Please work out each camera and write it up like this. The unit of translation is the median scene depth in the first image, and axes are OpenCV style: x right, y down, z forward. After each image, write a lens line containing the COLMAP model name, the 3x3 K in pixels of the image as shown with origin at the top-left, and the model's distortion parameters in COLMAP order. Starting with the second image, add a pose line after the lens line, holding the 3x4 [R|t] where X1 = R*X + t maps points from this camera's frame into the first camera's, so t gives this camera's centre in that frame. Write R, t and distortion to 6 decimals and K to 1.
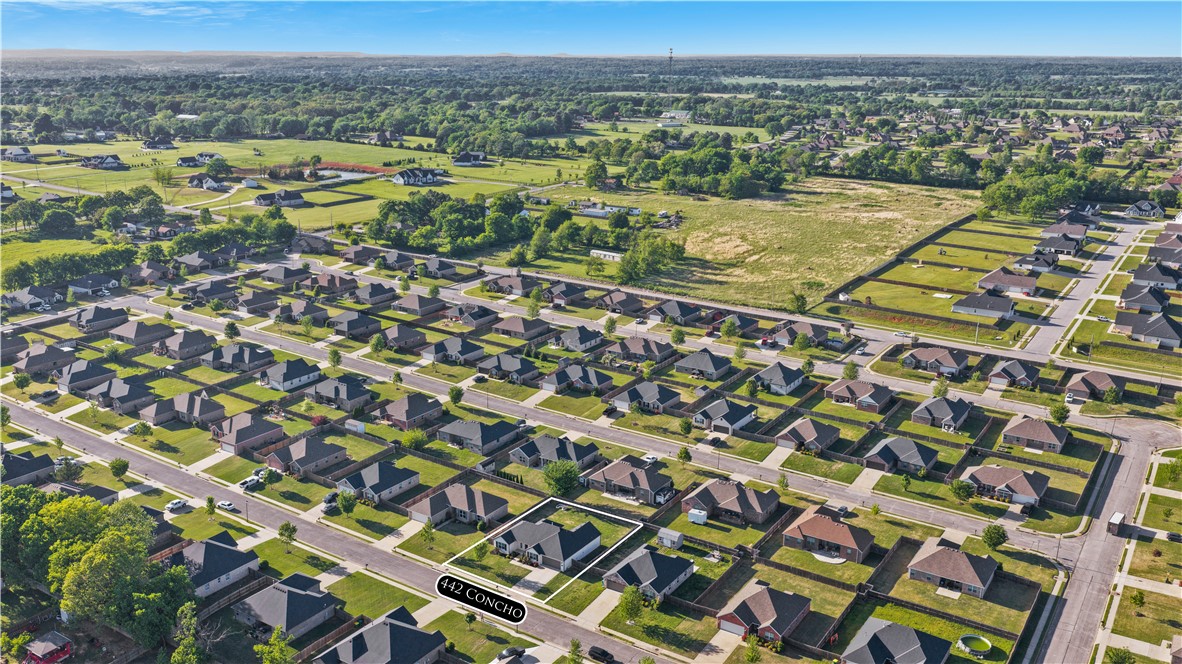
lens RADIAL K [[1030.9, 0, 591.0], [0, 1030.9, 332.0], [0, 0, 1]] dist [0.047061, -0.095945]
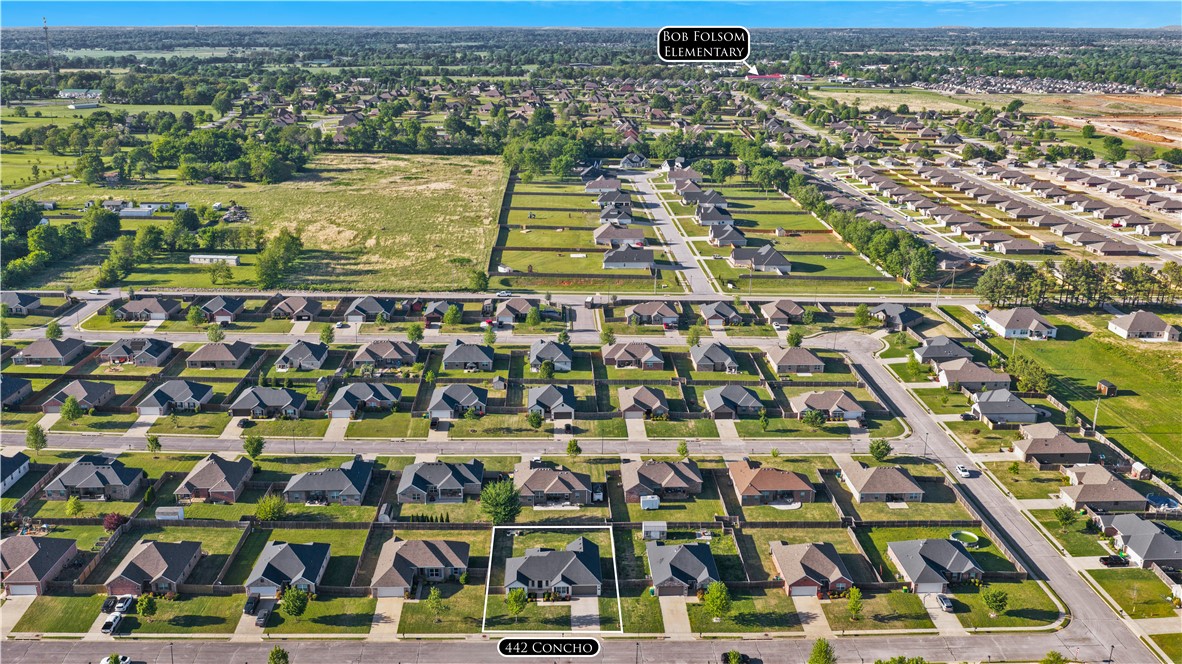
lens RADIAL K [[1030.9, 0, 591.0], [0, 1030.9, 332.0], [0, 0, 1]] dist [0.047061, -0.095945]
pose [[0.806809, -0.168862, 0.566167, -0.361333], [0.153328, 0.985297, 0.075371, -0.048787], [-0.570570, 0.025999, 0.820837, 0.171297]]
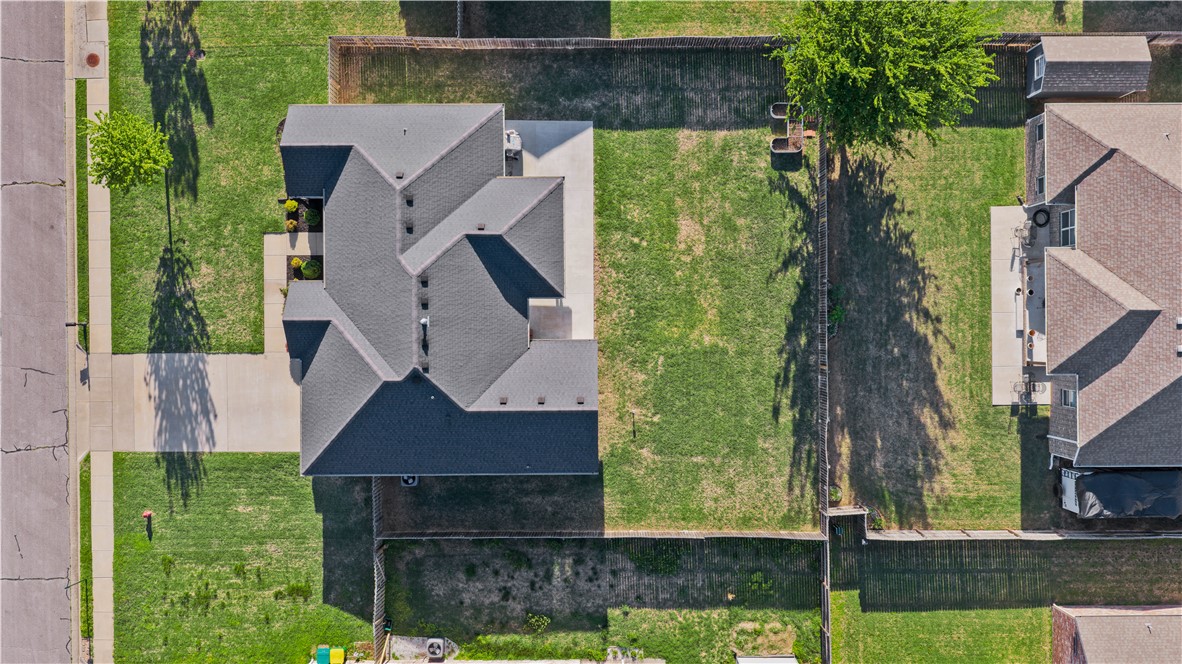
lens RADIAL K [[1030.9, 0, 591.0], [0, 1030.9, 332.0], [0, 0, 1]] dist [0.047061, -0.095945]
pose [[0.562127, 0.827050, -0.001482, -0.010411], [-0.222987, 0.153285, 0.962695, -0.023074], [0.796423, -0.540826, 0.270586, 0.703887]]
